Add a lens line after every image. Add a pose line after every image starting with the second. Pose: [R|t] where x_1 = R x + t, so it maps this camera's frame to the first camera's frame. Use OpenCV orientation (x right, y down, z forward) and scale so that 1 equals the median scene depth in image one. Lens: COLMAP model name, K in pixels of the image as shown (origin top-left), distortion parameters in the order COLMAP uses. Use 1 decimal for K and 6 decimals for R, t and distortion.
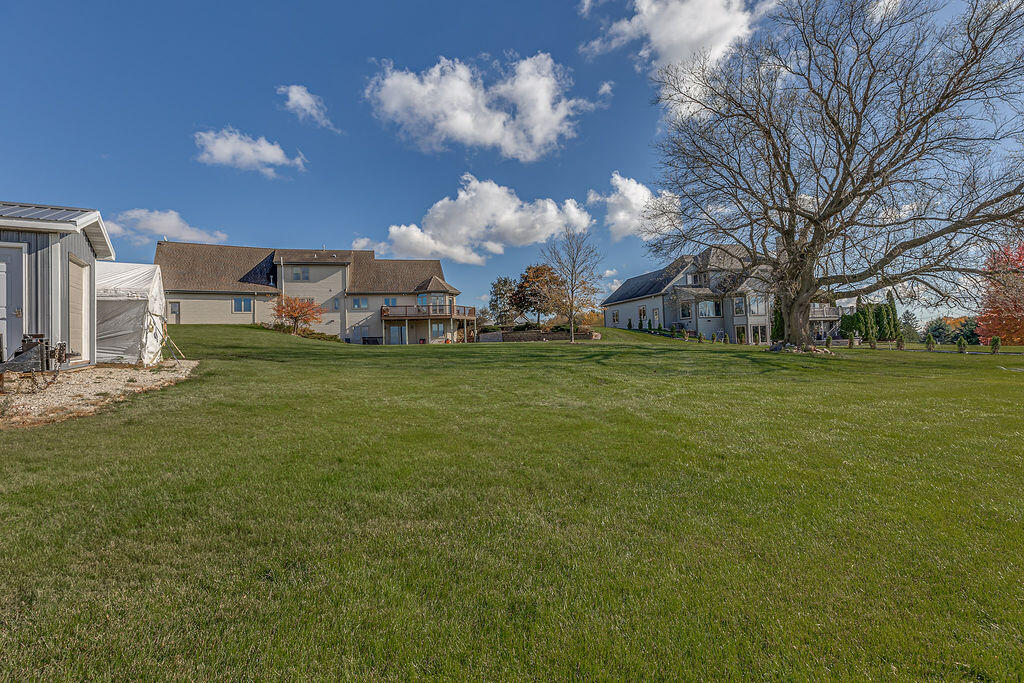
lens RADIAL K [[485.3, 0, 485.6], [0, 485.3, 378.7], [0, 0, 1]] dist [0.014165, 0.000016]
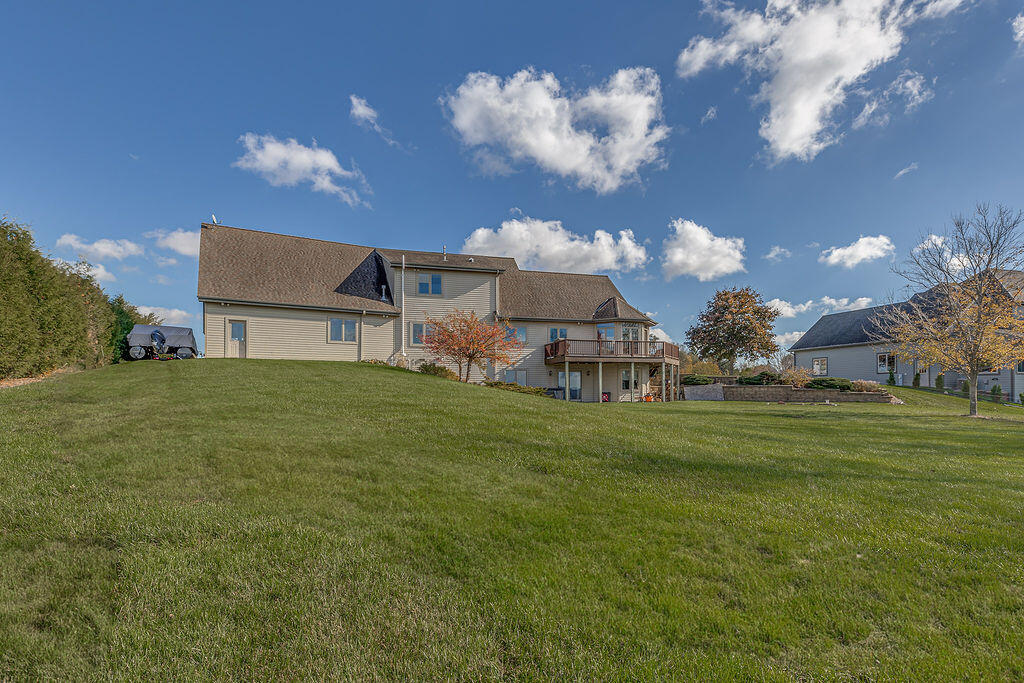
lens RADIAL K [[491.3, 0, 512.5], [0, 491.3, 365.7], [0, 0, 1]] dist [-0.000519, 0.000007]
pose [[0.998995, 0.032583, 0.030778, -0.272198], [-0.029221, 0.994147, -0.104005, -0.046112], [-0.033986, 0.103002, 0.994100, 0.355217]]
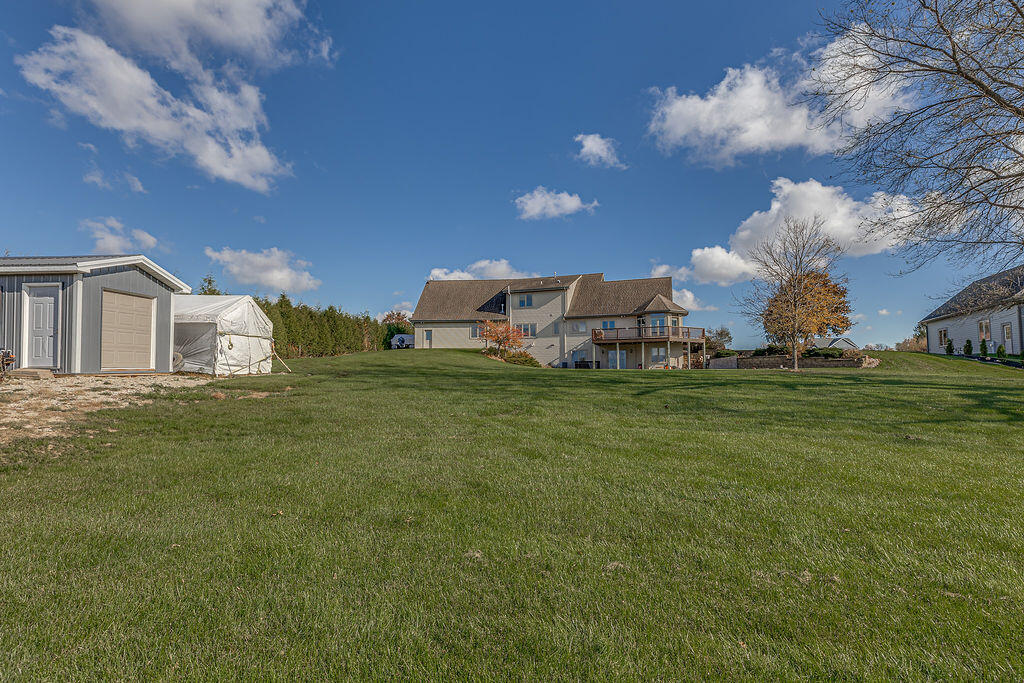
lens RADIAL K [[490.1, 0, 515.4], [0, 490.1, 348.9], [0, 0, 1]] dist [-0.000202, 0.000295]
pose [[0.837080, -0.002930, -0.547072, 0.175398], [-0.061251, 0.993196, -0.099041, -0.005038], [0.543640, 0.116414, 0.831206, 0.106141]]
